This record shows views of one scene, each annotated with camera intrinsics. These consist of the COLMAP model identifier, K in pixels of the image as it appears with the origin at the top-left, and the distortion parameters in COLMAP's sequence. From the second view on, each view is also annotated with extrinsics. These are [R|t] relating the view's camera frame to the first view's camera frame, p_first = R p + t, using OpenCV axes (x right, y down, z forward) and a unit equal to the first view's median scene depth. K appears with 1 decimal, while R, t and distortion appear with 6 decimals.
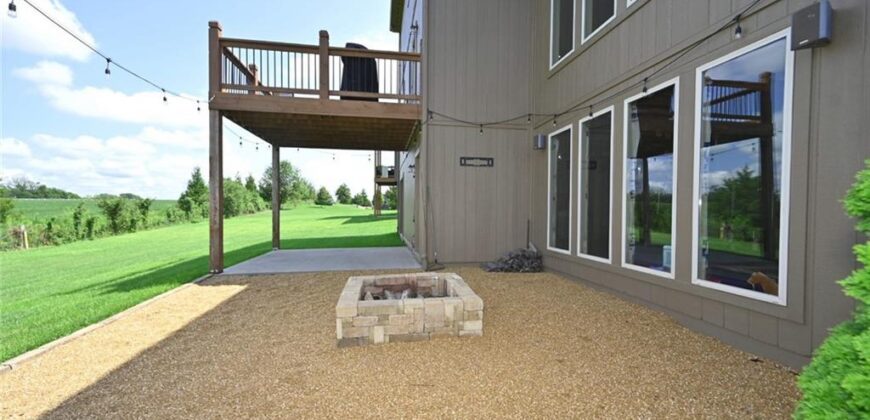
lens RADIAL K [[344.7, 0, 433.3], [0, 344.7, 214.6], [0, 0, 1]] dist [0.000546, 0.000042]
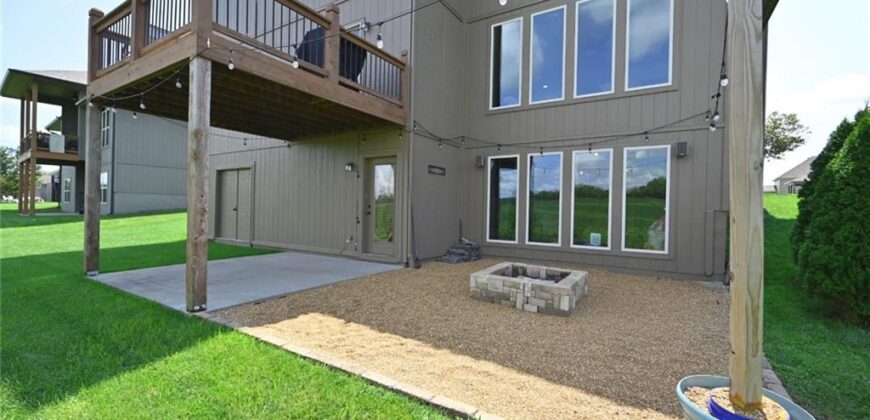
lens RADIAL K [[358.5, 0, 435.0], [0, 358.5, 210.0], [0, 0, 1]] dist [-0.000169, 0.000007]
pose [[0.653318, 0.000929, 0.757083, -0.860431], [-0.003482, 0.999992, 0.001778, -0.024545], [-0.757075, -0.003798, 0.653317, 0.234234]]
